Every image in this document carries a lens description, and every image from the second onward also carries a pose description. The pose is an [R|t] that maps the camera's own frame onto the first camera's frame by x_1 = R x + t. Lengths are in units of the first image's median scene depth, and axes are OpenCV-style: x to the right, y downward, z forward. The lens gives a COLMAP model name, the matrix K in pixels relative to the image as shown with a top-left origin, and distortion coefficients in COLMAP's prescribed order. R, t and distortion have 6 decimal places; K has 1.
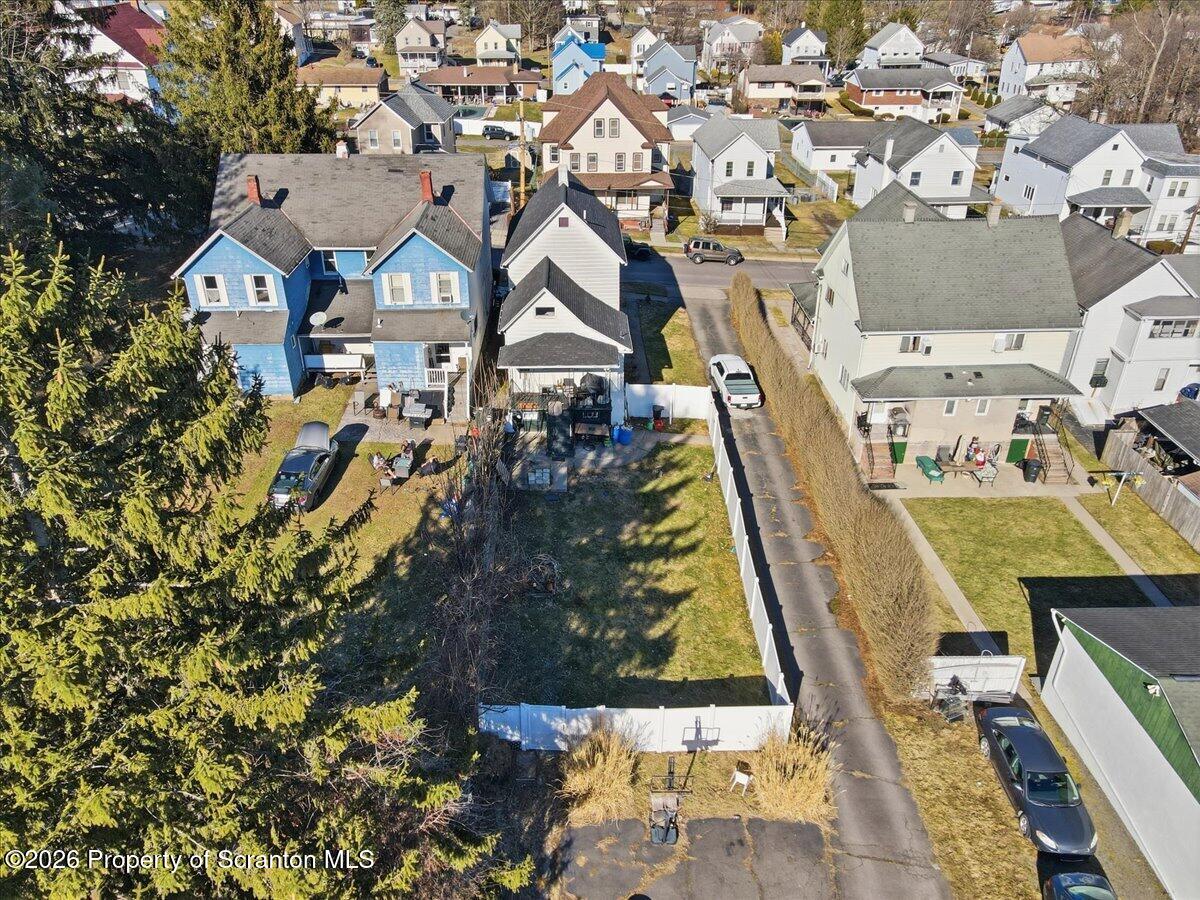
lens RADIAL K [[888.5, 0, 594.8], [0, 888.5, 444.6], [0, 0, 1]] dist [0.008514, 0.008648]
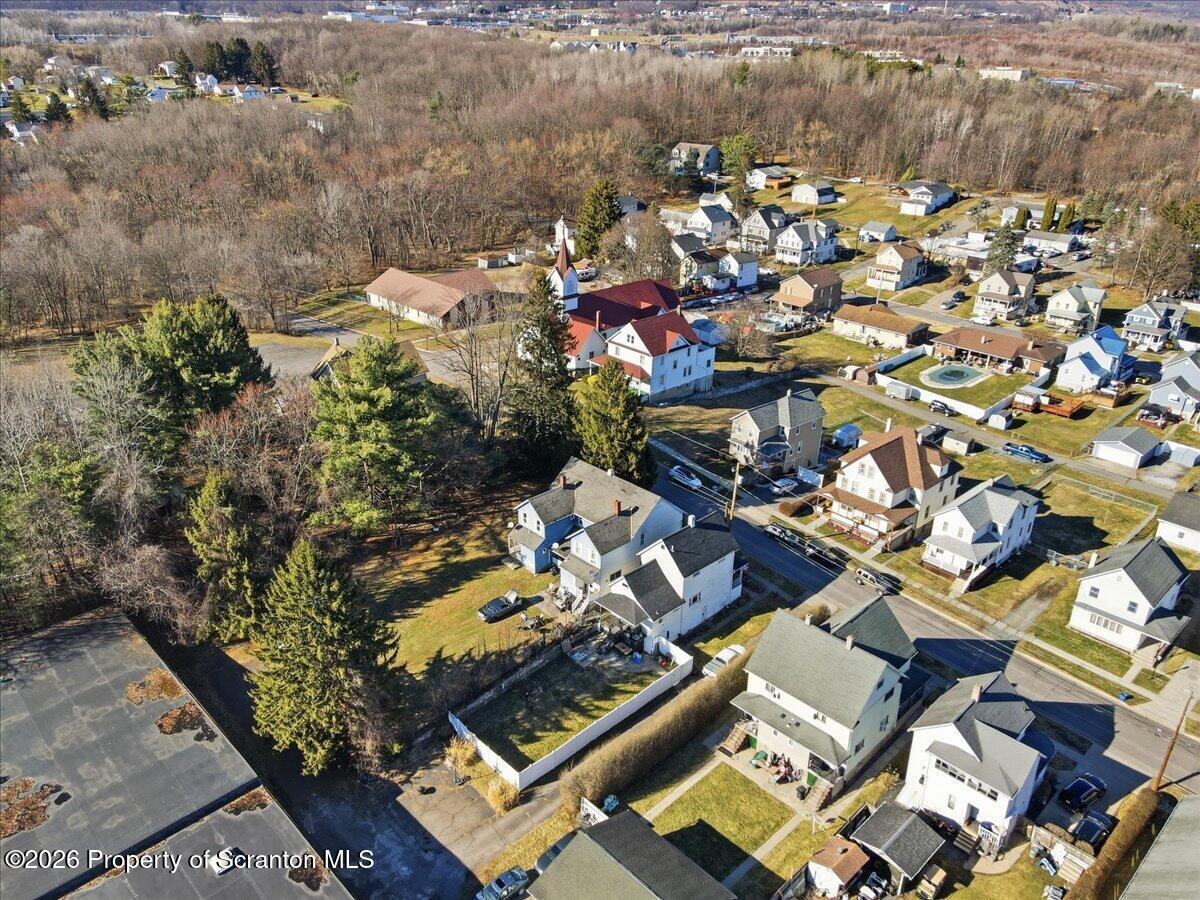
lens RADIAL K [[888.5, 0, 596.7], [0, 888.5, 451.9], [0, 0, 1]] dist [0.008514, 0.008648]
pose [[0.675560, 0.323484, -0.662553, 1.213630], [-0.376348, 0.924023, 0.067408, -0.570972], [0.634020, 0.203812, 0.745975, -0.680569]]
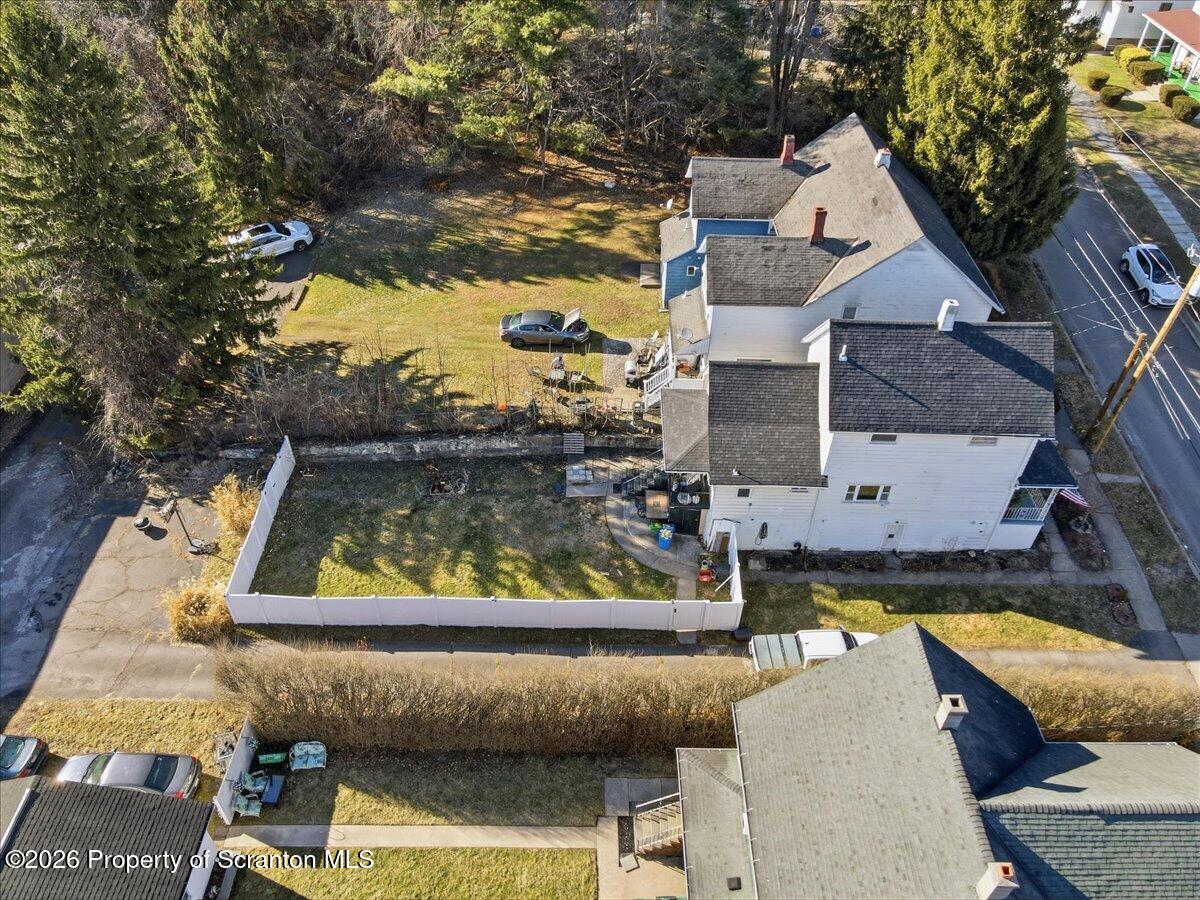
lens RADIAL K [[888.5, 0, 602.9], [0, 888.5, 453.6], [0, 0, 1]] dist [0.008514, 0.008648]
pose [[-0.049754, 0.656599, -0.752597, 0.706756], [-0.494254, 0.638608, 0.589824, -0.605042], [0.867893, 0.401320, 0.292753, 0.674404]]
